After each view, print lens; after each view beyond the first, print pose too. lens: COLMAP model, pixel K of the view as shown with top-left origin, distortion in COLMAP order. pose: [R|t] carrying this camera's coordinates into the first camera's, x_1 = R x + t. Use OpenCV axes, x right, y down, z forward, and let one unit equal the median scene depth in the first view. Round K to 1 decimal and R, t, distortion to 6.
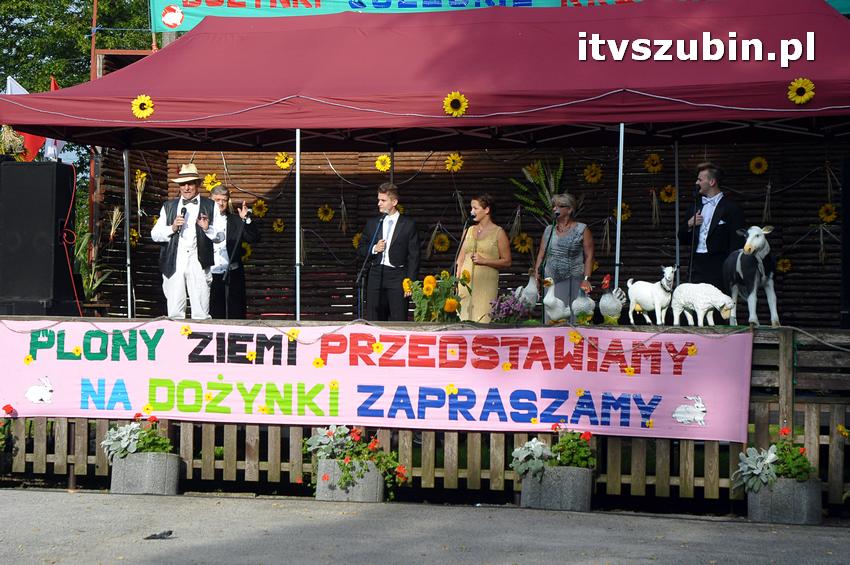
lens RADIAL K [[1979.6, 0, 425.4], [0, 1979.6, 288.0], [0, 0, 1]] dist [0.252997, 0.000000]
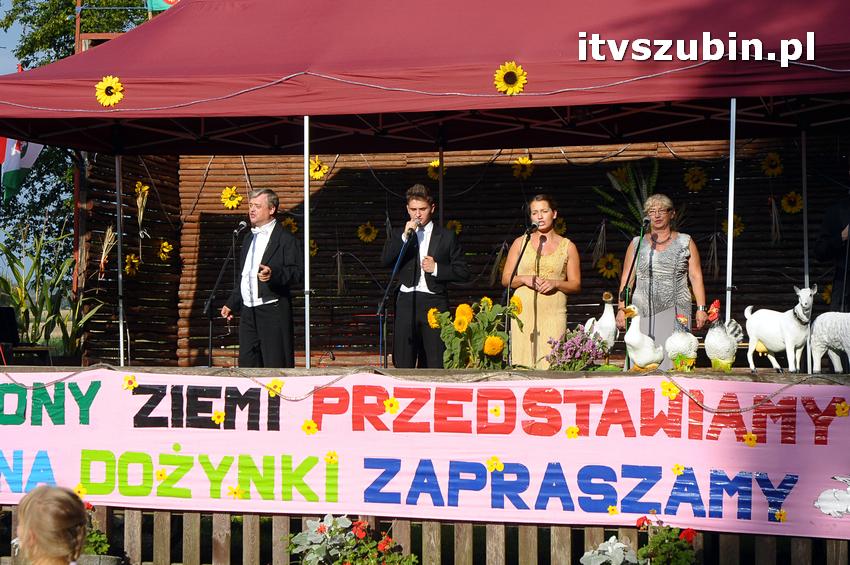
lens RADIAL K [[1979.6, 0, 426.4], [0, 1979.6, 278.9], [0, 0, 1]] dist [0.252997, 0.000000]
pose [[0.998589, -0.008788, -0.052369, 0.025710], [0.007564, 0.999694, -0.023532, 0.001431], [0.052559, 0.023102, 0.998351, 0.283332]]
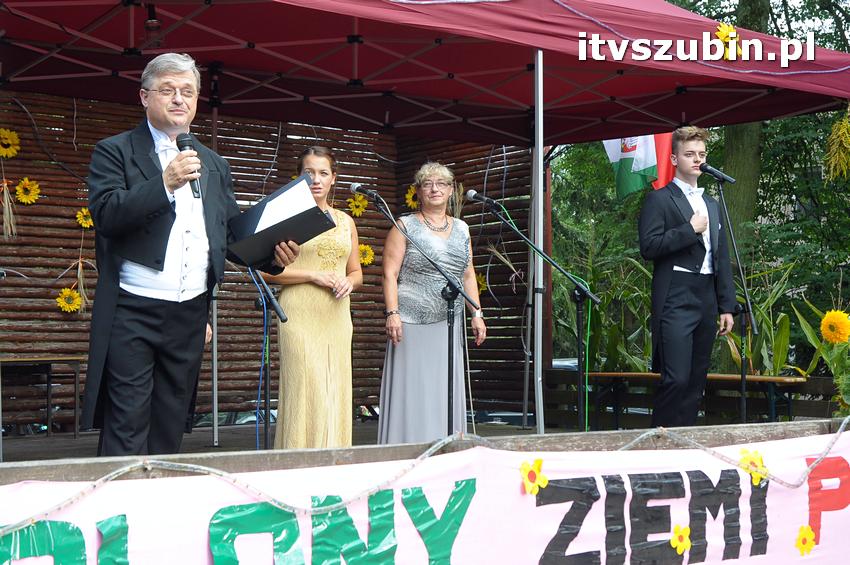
lens RADIAL K [[1447.1, 0, 420.9], [0, 1447.1, 282.3], [0, 0, 1]] dist [0.004289, 0.000000]
pose [[0.550529, 0.027708, 0.834356, -0.312062], [-0.000737, 0.999465, -0.032705, -0.000533], [-0.834816, 0.017390, 0.550255, 0.903496]]
